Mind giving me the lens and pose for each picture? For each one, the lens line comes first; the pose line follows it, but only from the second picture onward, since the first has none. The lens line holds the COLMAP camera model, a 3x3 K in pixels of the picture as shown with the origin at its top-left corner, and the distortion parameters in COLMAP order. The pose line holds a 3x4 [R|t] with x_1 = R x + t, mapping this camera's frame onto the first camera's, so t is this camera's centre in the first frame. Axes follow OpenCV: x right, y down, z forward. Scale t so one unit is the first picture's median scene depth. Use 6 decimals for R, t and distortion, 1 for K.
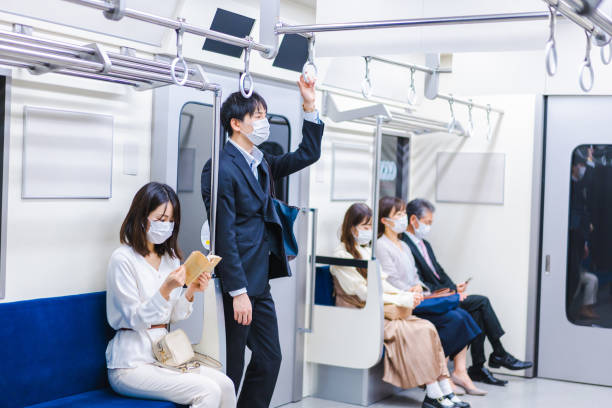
lens RADIAL K [[957.1, 0, 310.4], [0, 957.1, 211.4], [0, 0, 1]] dist [-0.005861, 0.000000]
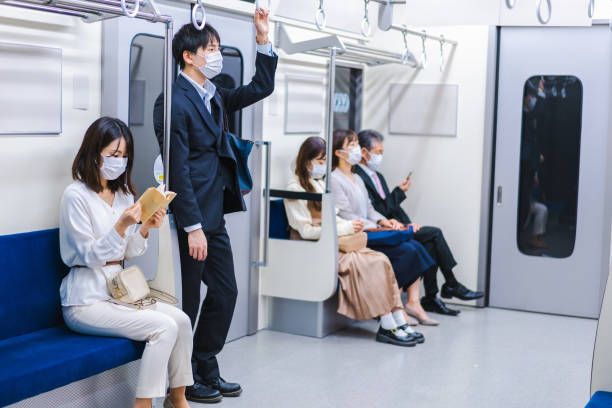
lens RADIAL K [[957.1, 0, 305.9], [0, 957.1, 206.7], [0, 0, 1]] dist [-0.005861, 0.000000]
pose [[0.998830, -0.009664, 0.047387, -0.004117], [0.006458, 0.997708, 0.067361, -0.002461], [-0.047929, -0.066976, 0.996603, 0.005408]]
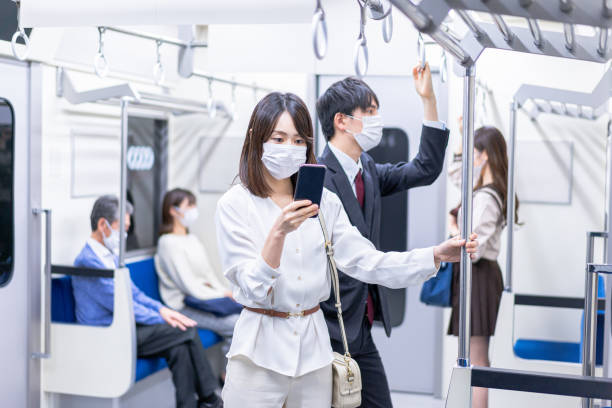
lens RADIAL K [[957.1, 0, 298.4], [0, 957.1, 206.4], [0, 0, 1]] dist [-0.005861, 0.000000]
pose [[0.977250, -0.023852, 0.210744, 0.040787], [0.018188, 0.999420, 0.028774, -0.024836], [-0.211308, -0.024286, 0.977118, 0.139564]]
